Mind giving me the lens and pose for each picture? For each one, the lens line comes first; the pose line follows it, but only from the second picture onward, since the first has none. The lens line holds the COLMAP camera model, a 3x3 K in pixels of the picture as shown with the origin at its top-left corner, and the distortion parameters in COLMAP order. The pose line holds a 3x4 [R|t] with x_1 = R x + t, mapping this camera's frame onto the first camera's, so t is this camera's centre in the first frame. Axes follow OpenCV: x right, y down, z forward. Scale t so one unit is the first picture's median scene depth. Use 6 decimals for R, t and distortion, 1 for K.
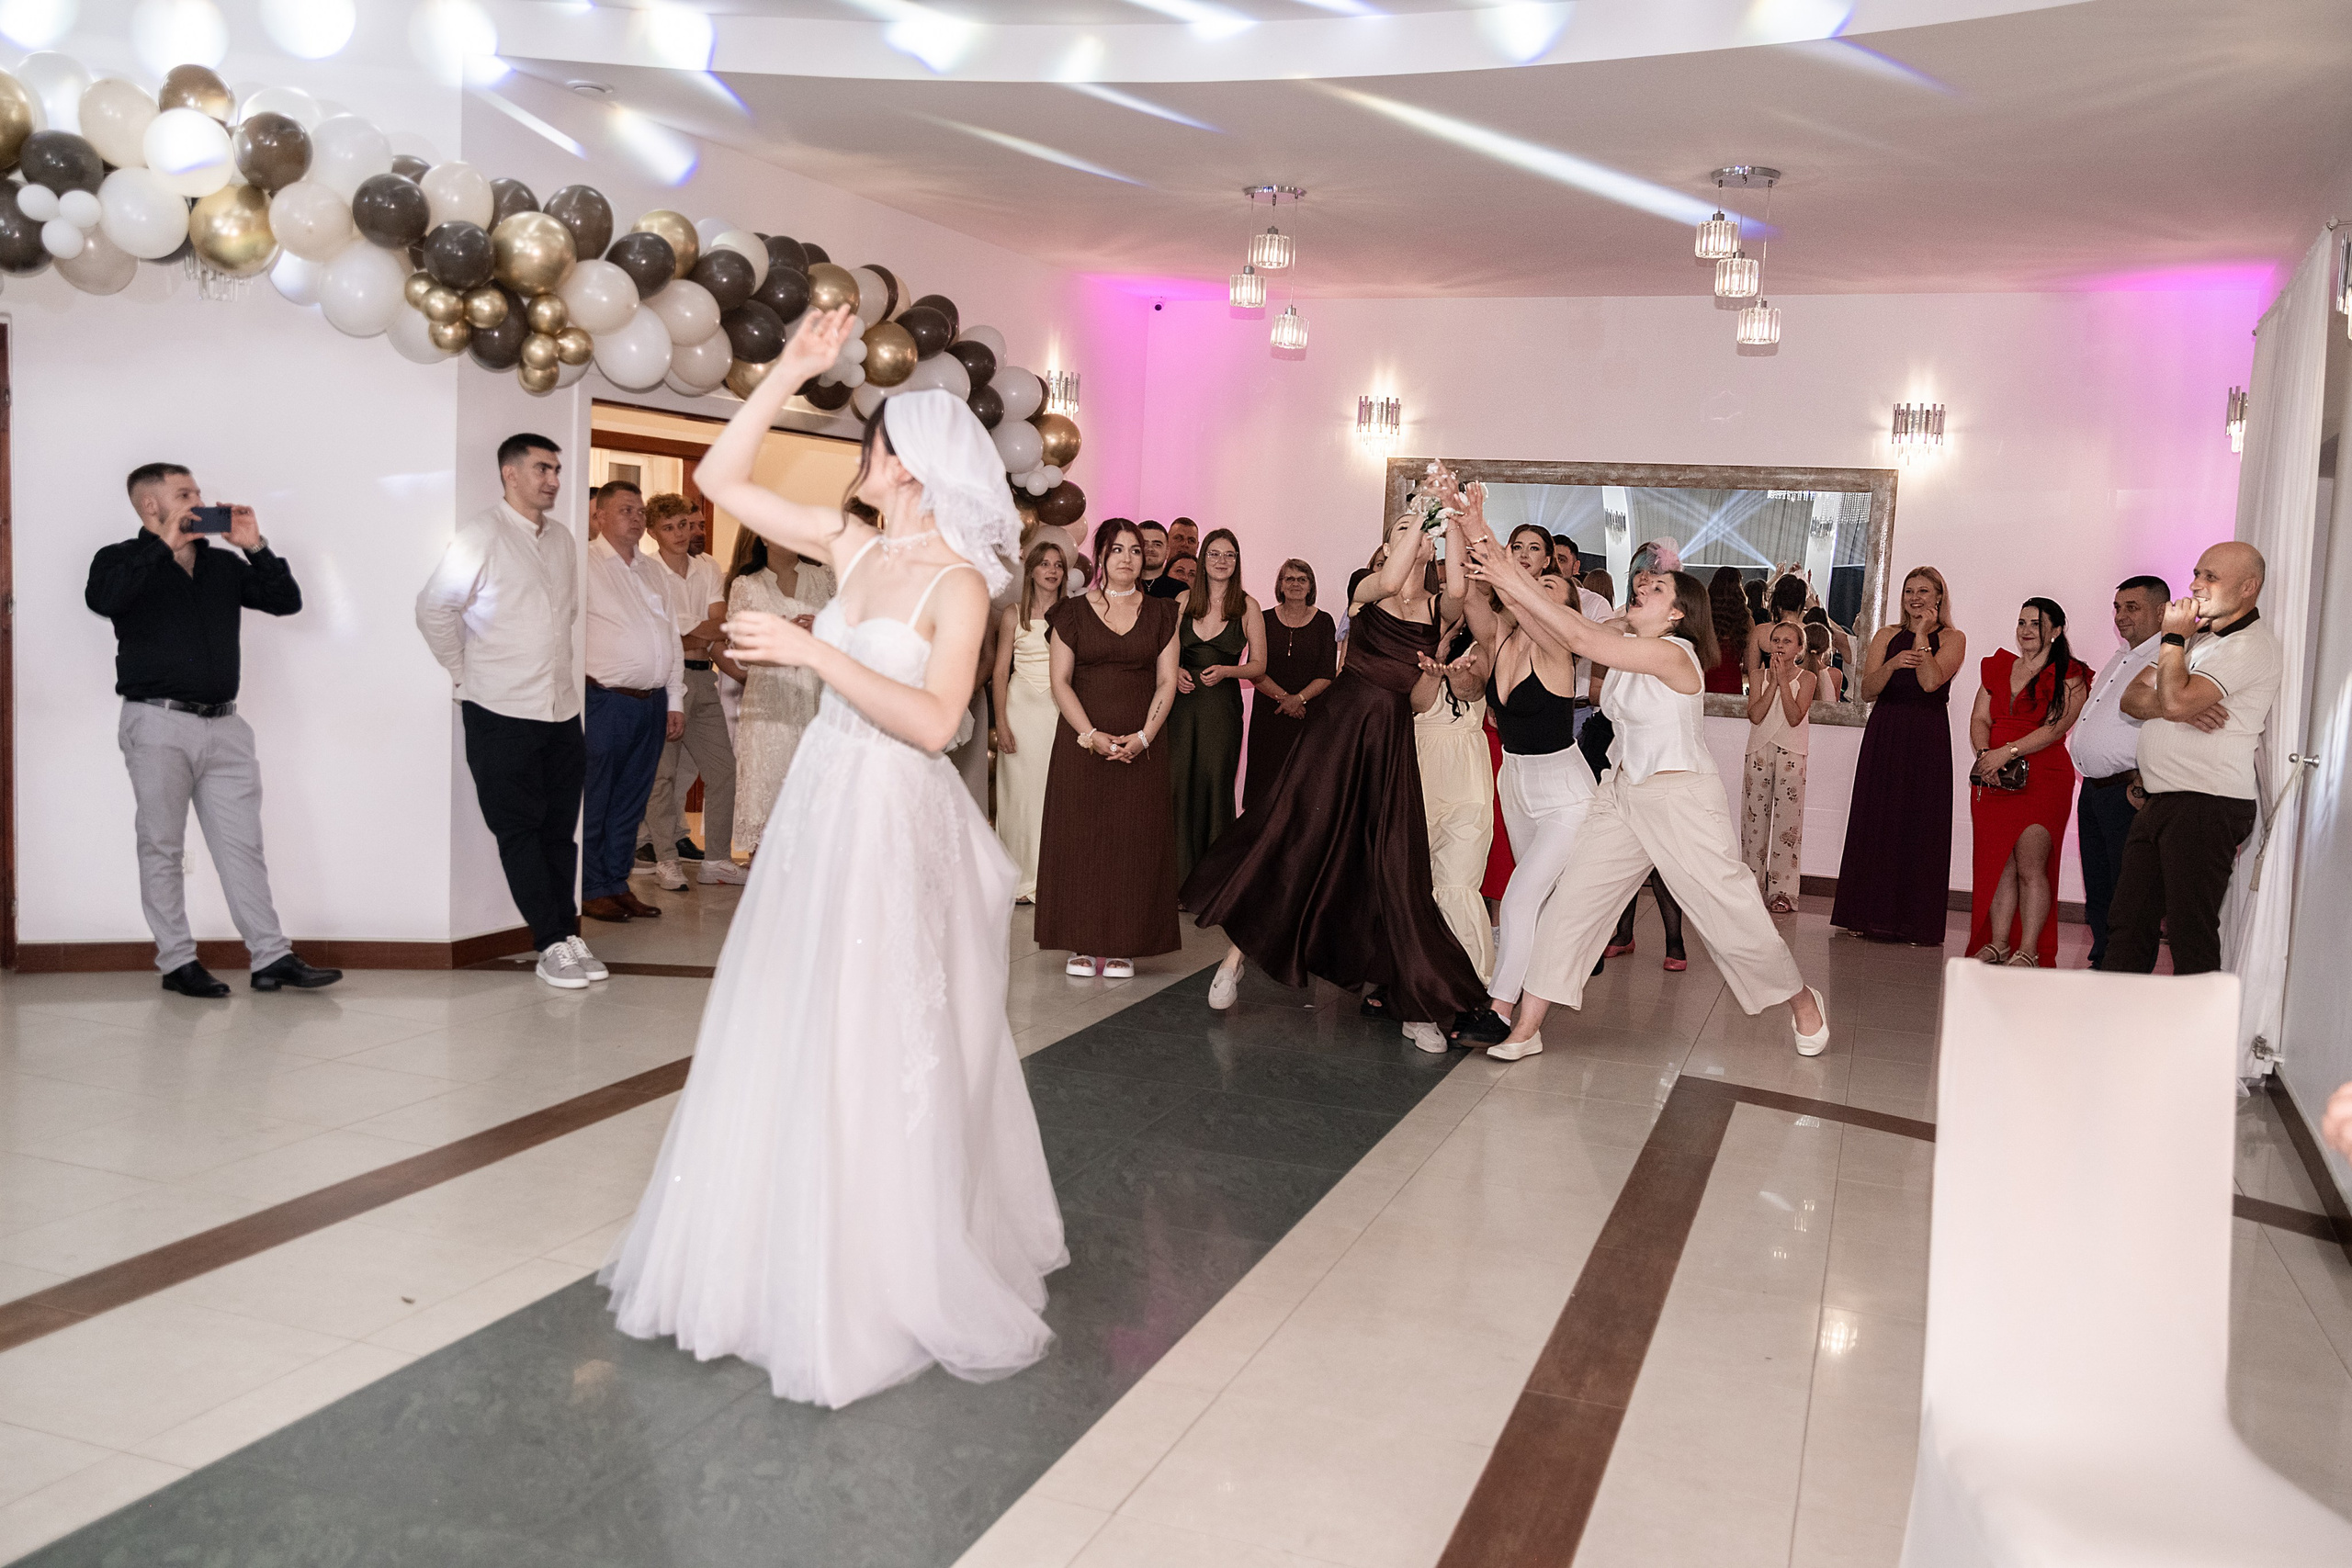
lens RADIAL K [[1939.4, 0, 1175.2], [0, 1939.4, 762.6], [0, 0, 1]] dist [-0.025317, 0.044265]
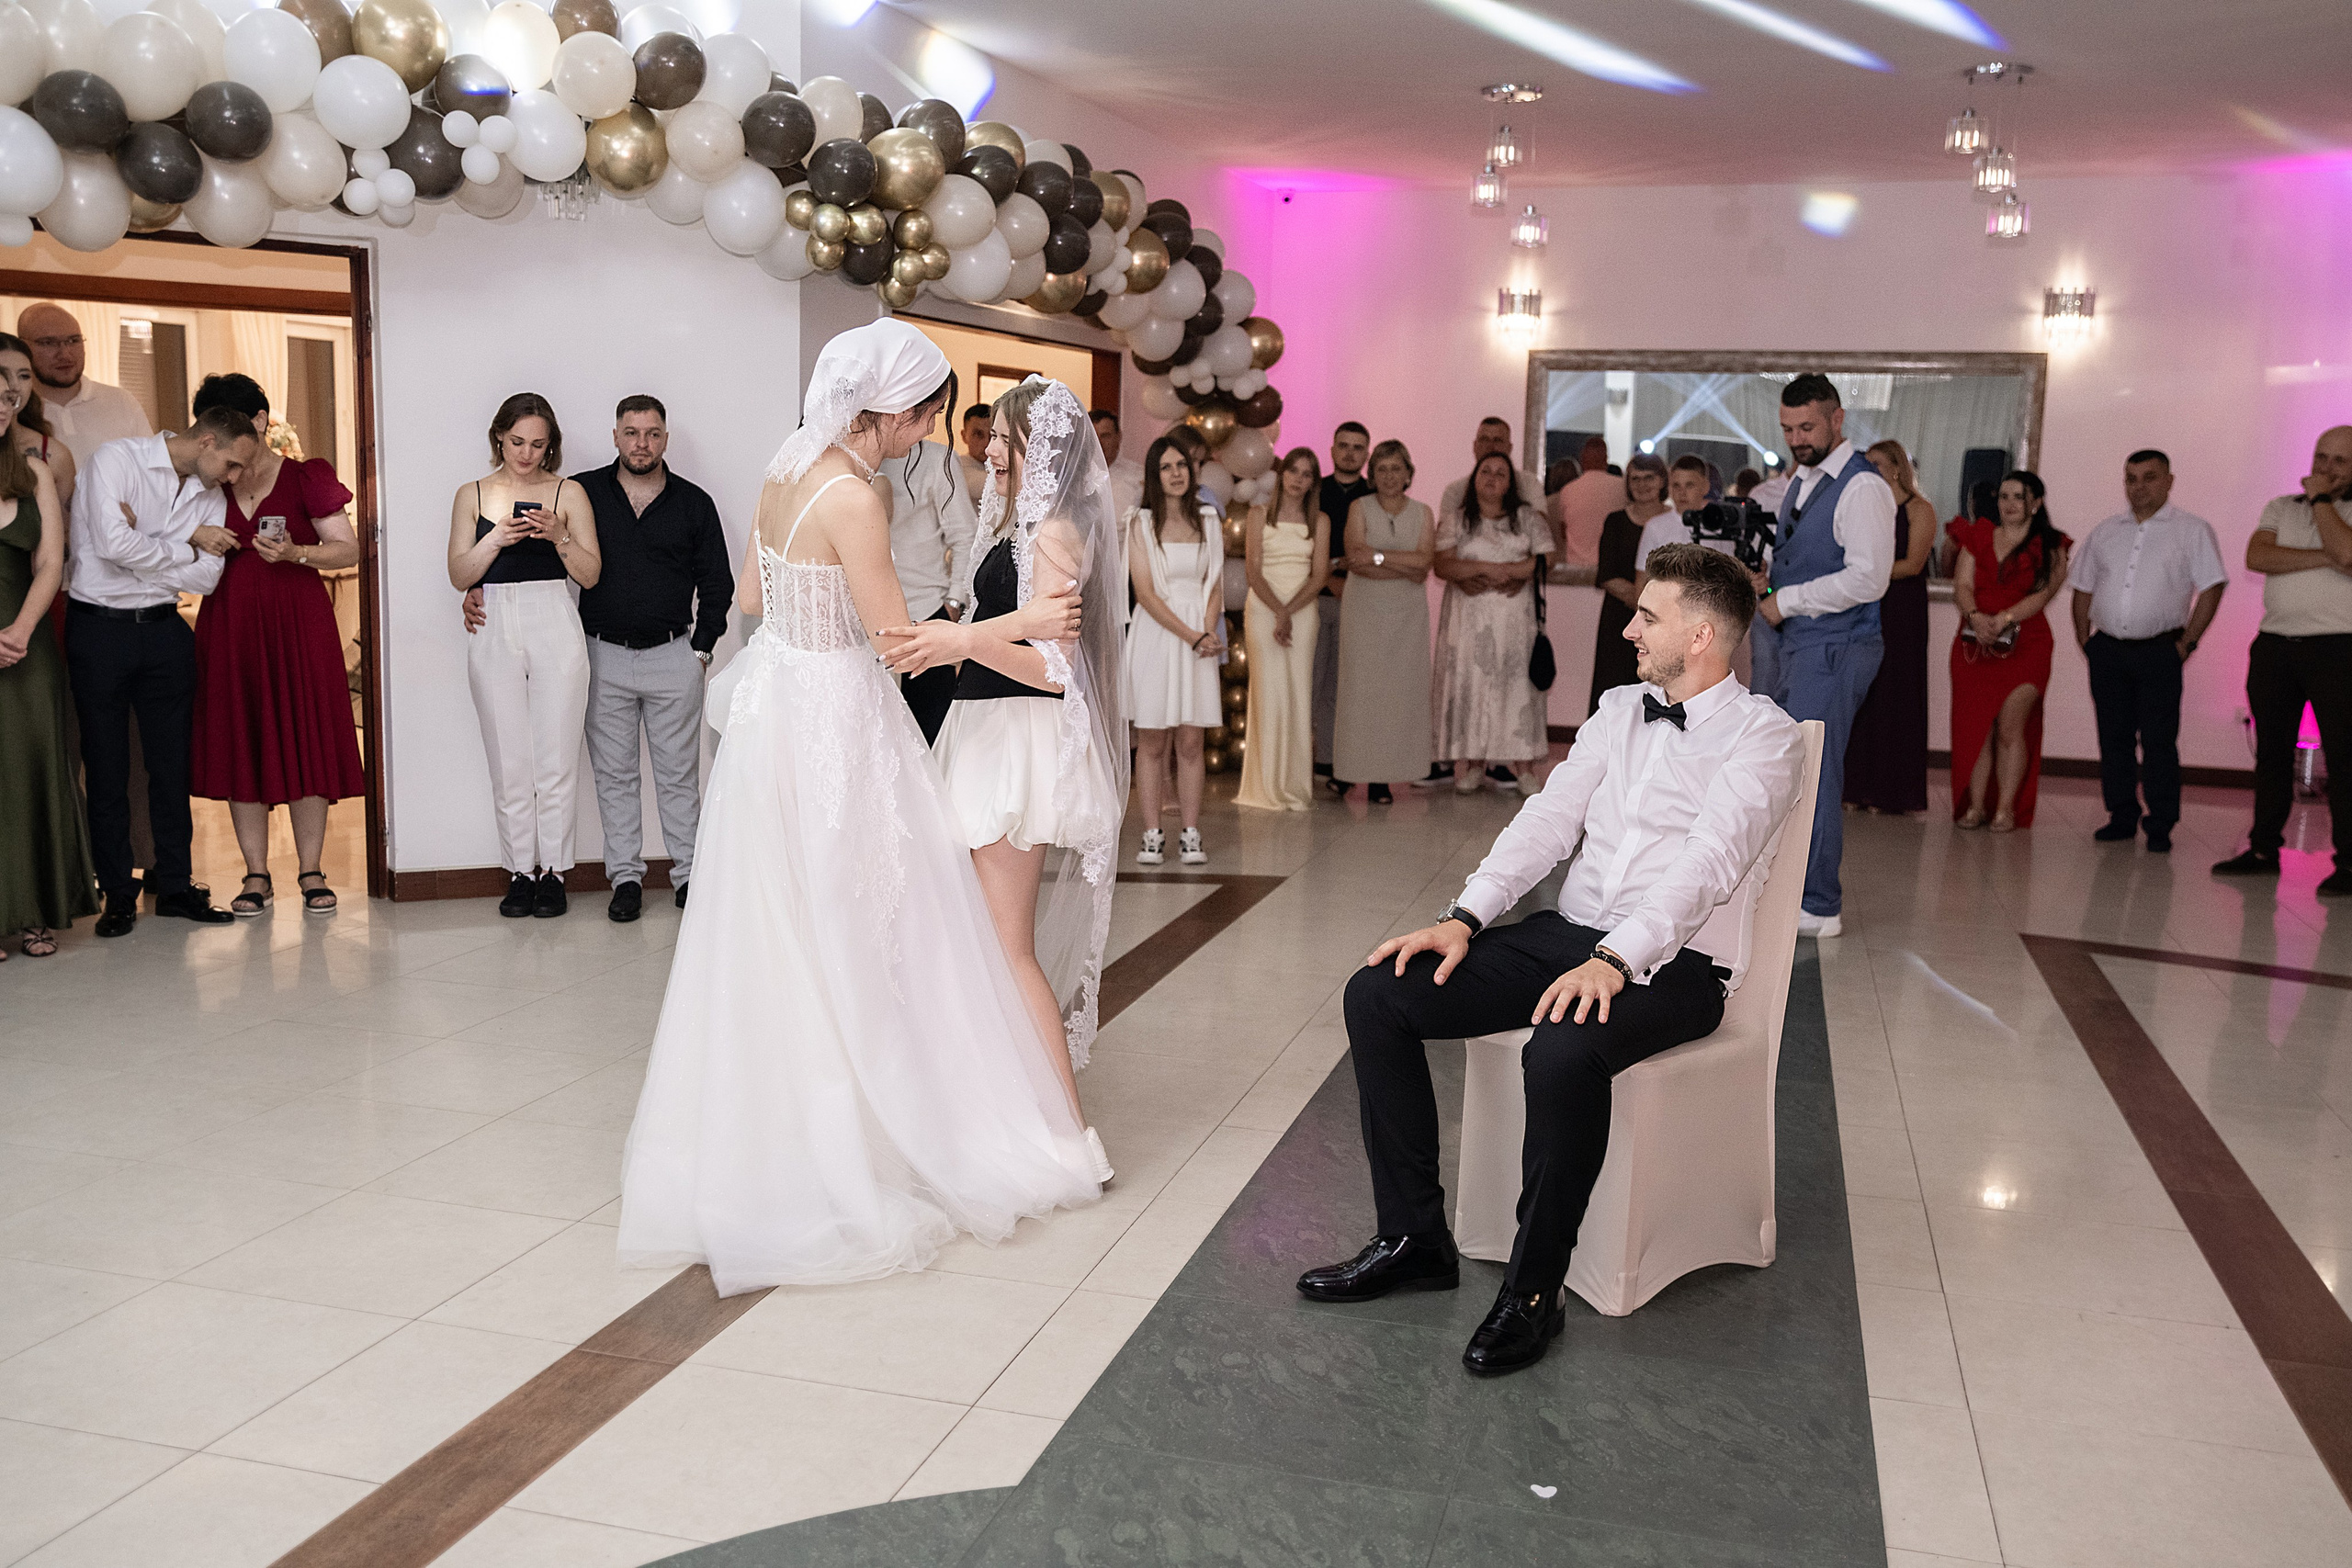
lens RADIAL K [[2038.4, 0, 1183.2], [0, 2038.4, 772.9], [0, 0, 1]] dist [-0.000337, 0.006942]
pose [[0.996734, -0.035621, 0.072476, -0.245713], [0.031856, 0.998115, 0.052448, -0.001009], [-0.074208, -0.049968, 0.995990, -0.073656]]
